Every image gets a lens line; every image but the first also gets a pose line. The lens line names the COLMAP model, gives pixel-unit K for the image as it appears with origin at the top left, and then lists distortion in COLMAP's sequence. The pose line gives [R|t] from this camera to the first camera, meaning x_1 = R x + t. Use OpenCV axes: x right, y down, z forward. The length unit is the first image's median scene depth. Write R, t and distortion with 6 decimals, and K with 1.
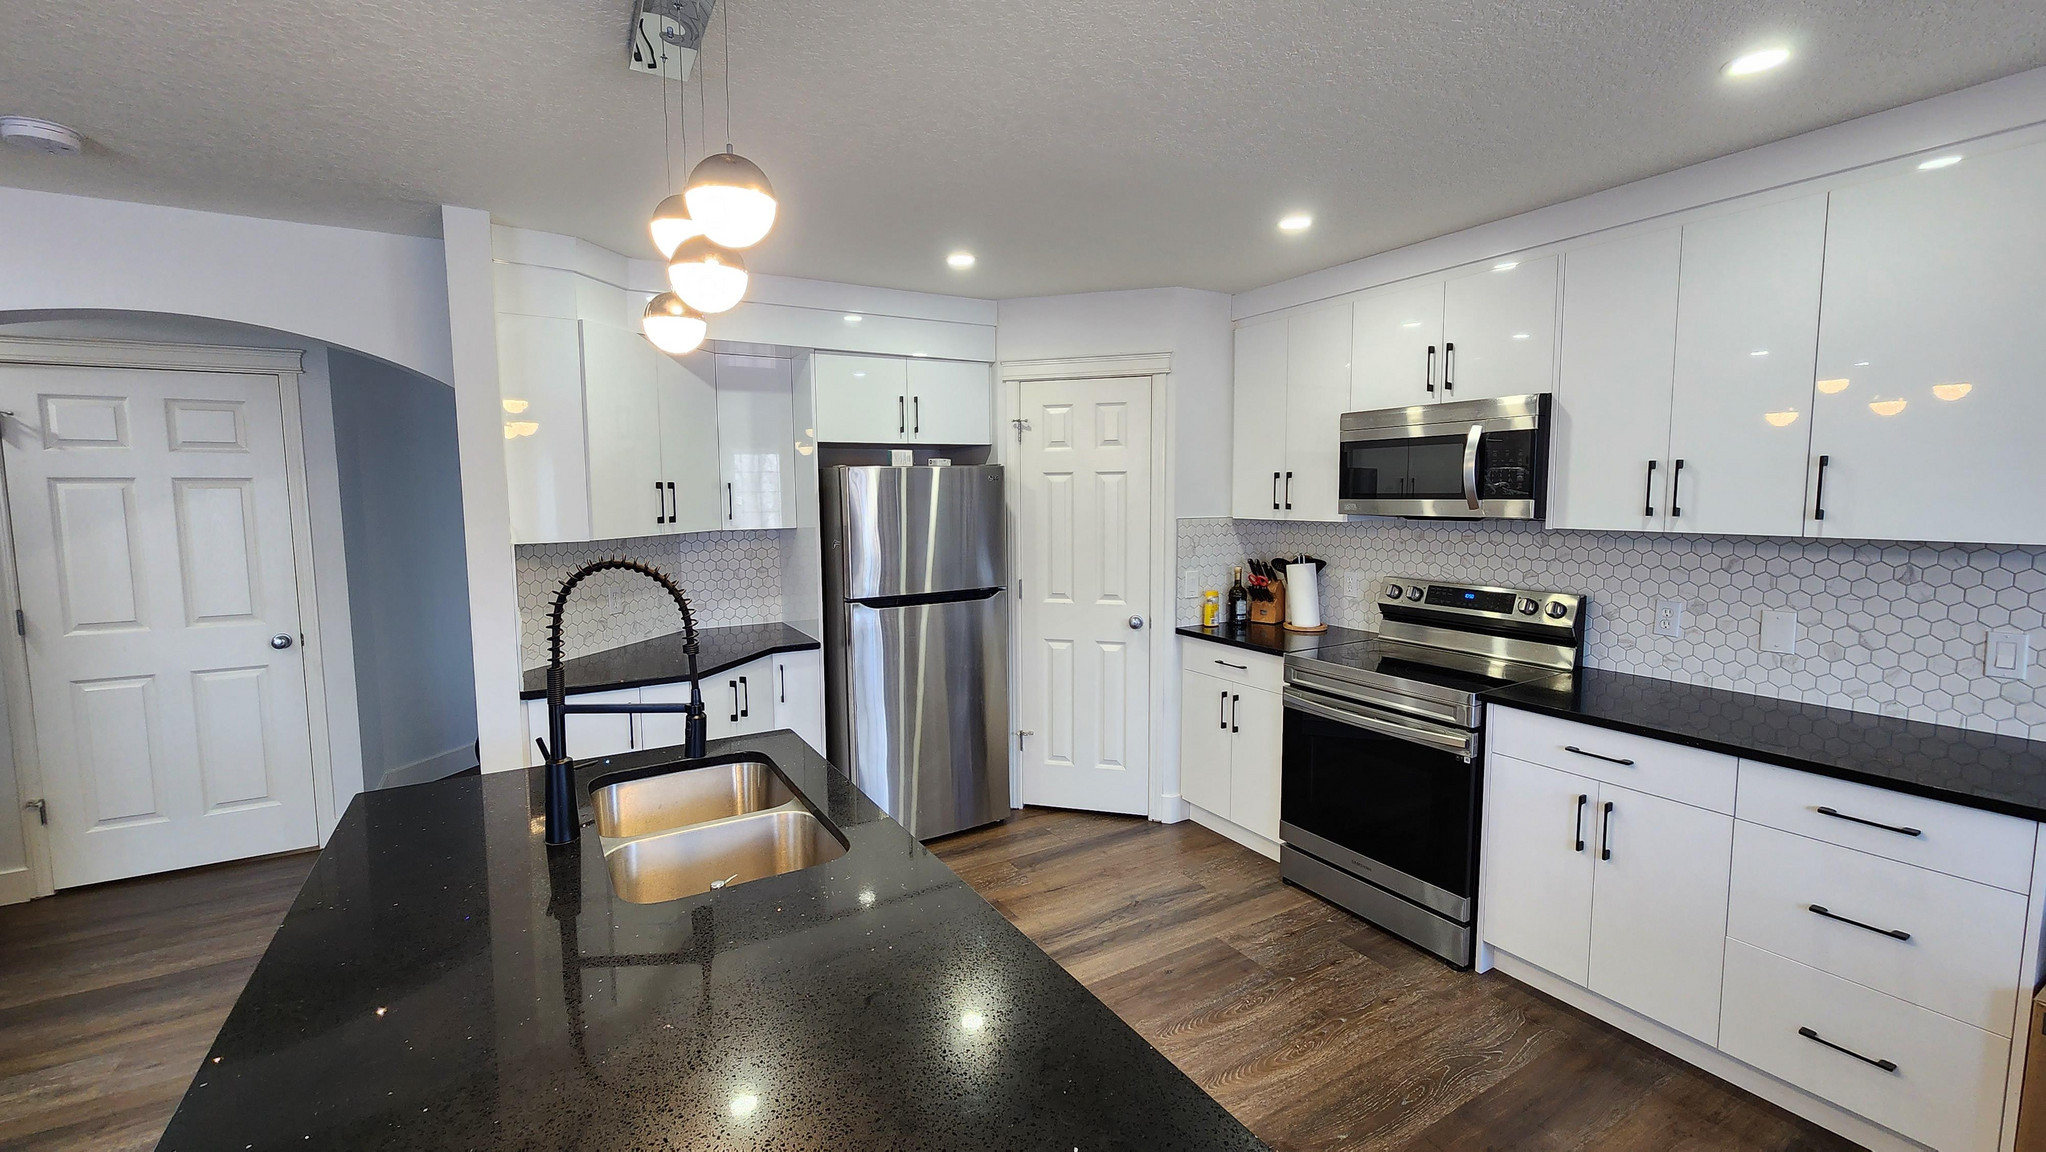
lens RADIAL K [[839.3, 0, 1011.7], [0, 839.3, 566.2], [0, 0, 1]] dist [-0.000135, -0.000603]
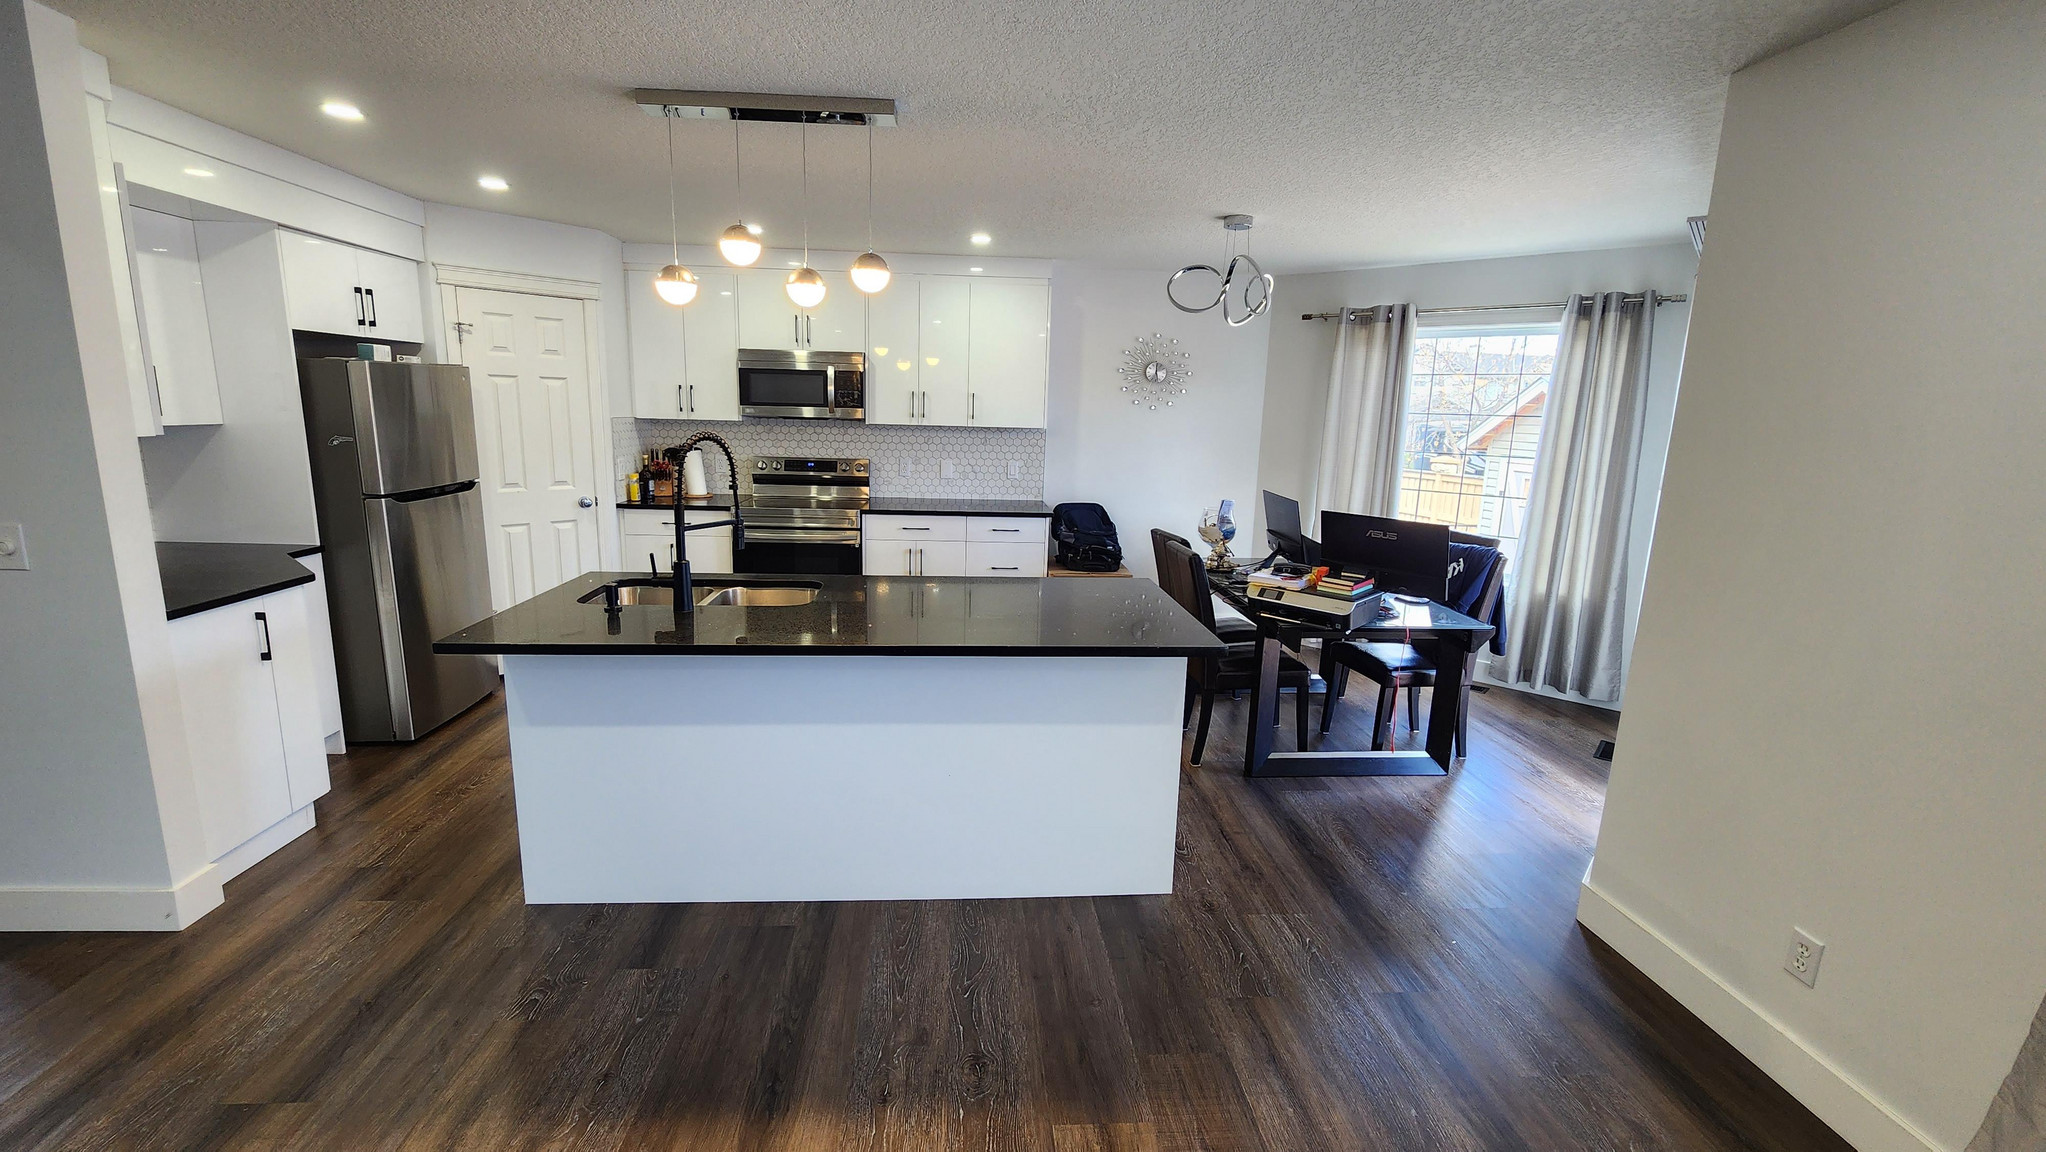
lens RADIAL K [[839.3, 0, 1011.7], [0, 839.3, 566.2], [0, 0, 1]] dist [-0.000135, -0.000603]
pose [[0.440852, -0.145786, 0.885661, -0.808197], [0.050053, 0.989179, 0.137911, 0.024785], [-0.896183, -0.016469, 0.443379, -0.134266]]
